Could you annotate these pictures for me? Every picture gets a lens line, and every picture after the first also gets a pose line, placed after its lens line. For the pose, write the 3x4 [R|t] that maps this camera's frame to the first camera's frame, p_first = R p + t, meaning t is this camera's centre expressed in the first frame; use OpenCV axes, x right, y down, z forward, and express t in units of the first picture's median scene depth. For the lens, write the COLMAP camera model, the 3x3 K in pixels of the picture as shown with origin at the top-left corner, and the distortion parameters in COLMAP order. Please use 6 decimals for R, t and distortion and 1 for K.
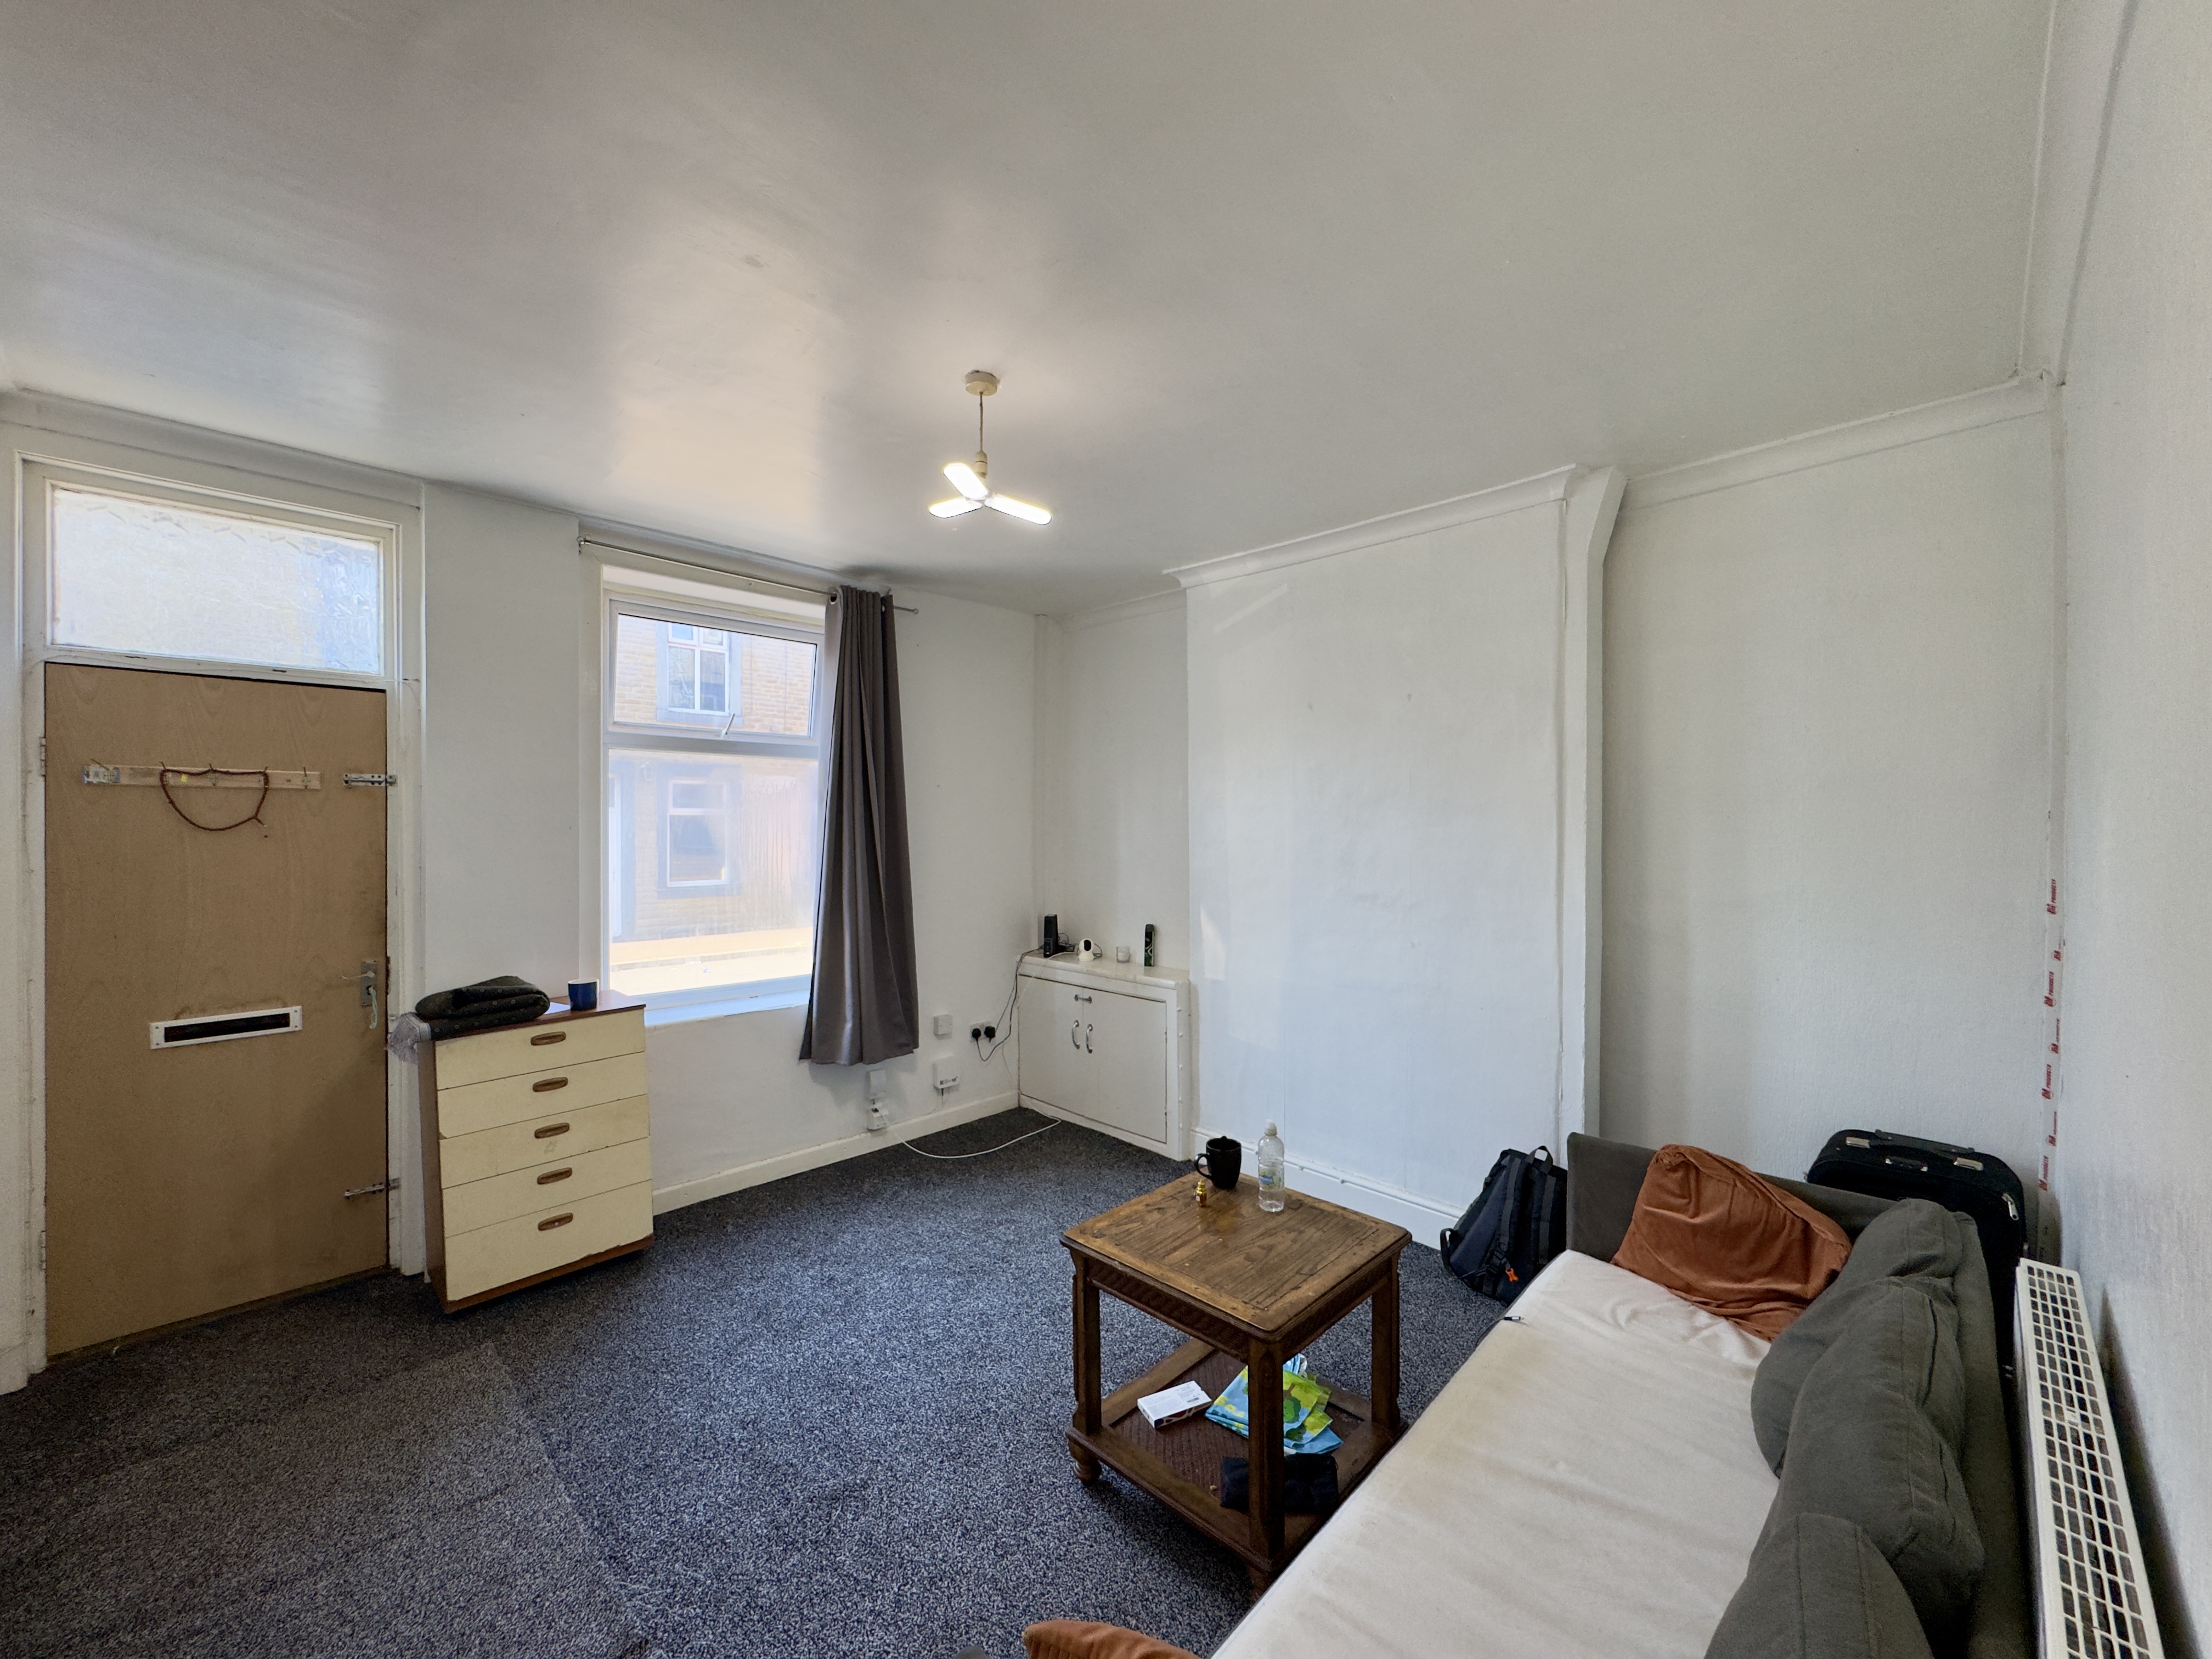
lens RADIAL K [[882.4, 0, 1104.3], [0, 882.4, 828.6], [0, 0, 1]] dist [-0.001233, 0.000530]
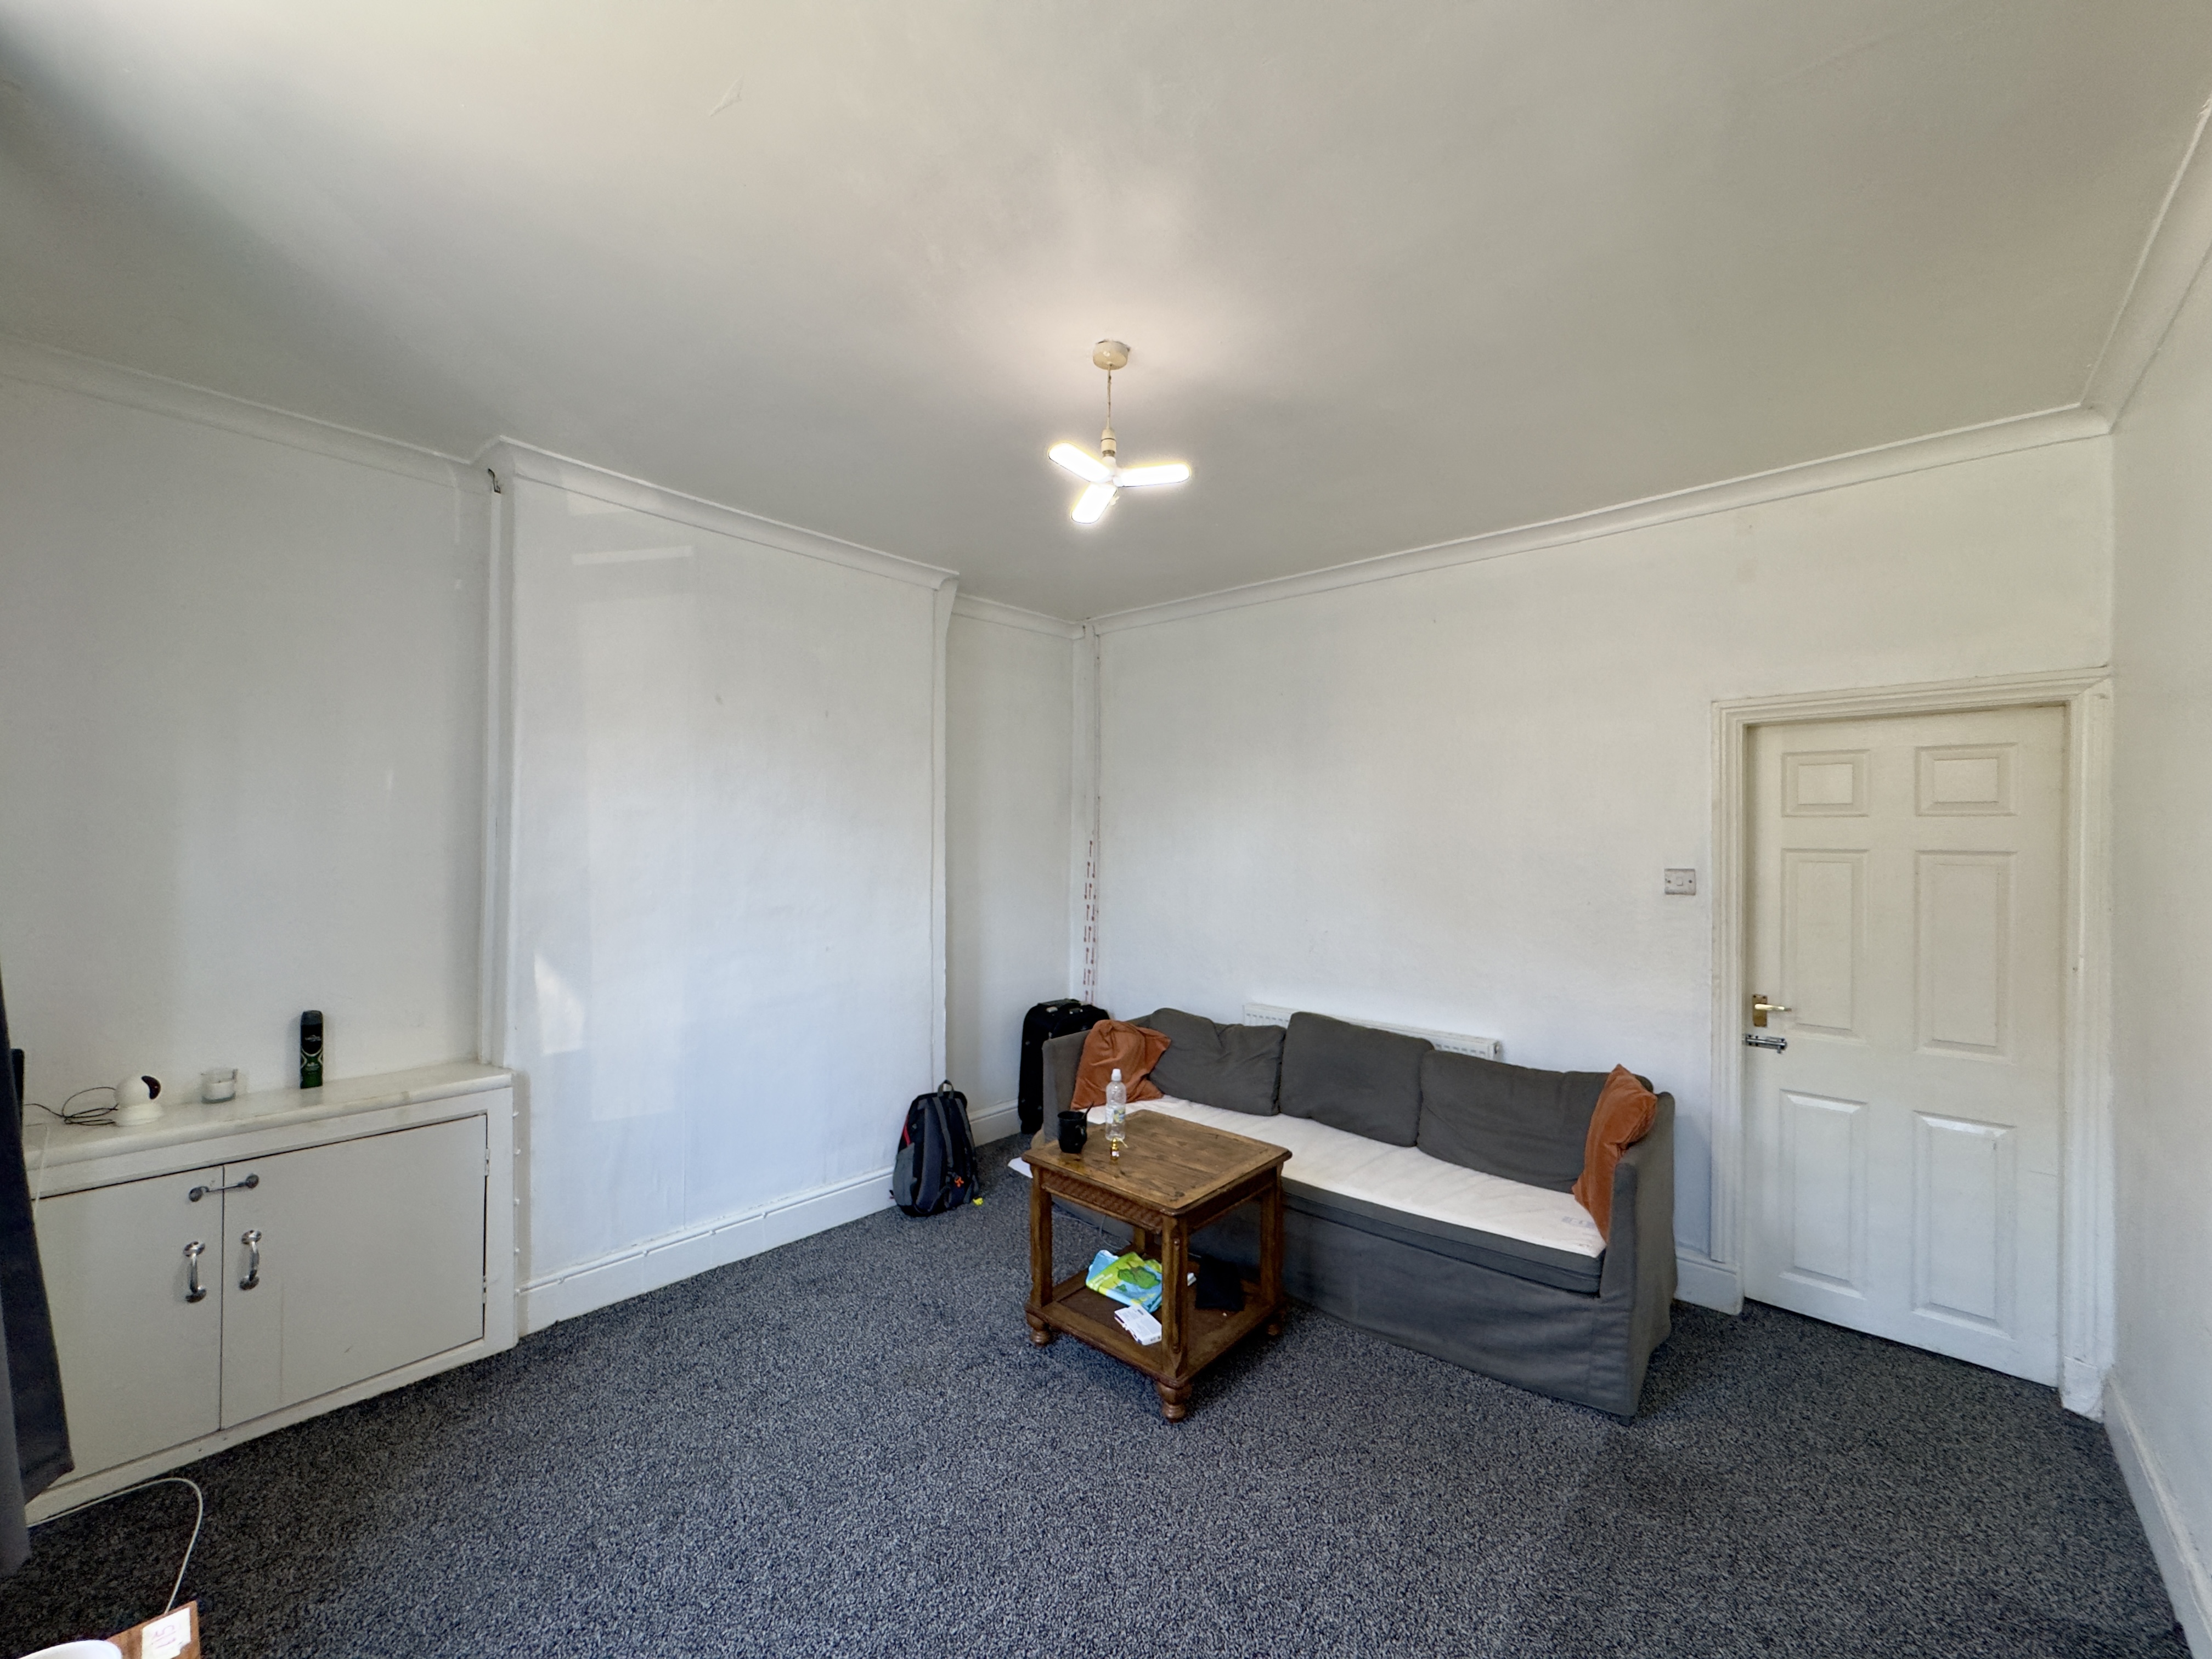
lens RADIAL K [[882.4, 0, 1104.3], [0, 882.4, 828.6], [0, 0, 1]] dist [-0.001233, 0.000530]
pose [[-0.056009, 0.009015, 0.998390, -0.609206], [-0.002295, 0.999955, -0.009158, -0.002541], [-0.998428, -0.002805, -0.055986, 0.613642]]
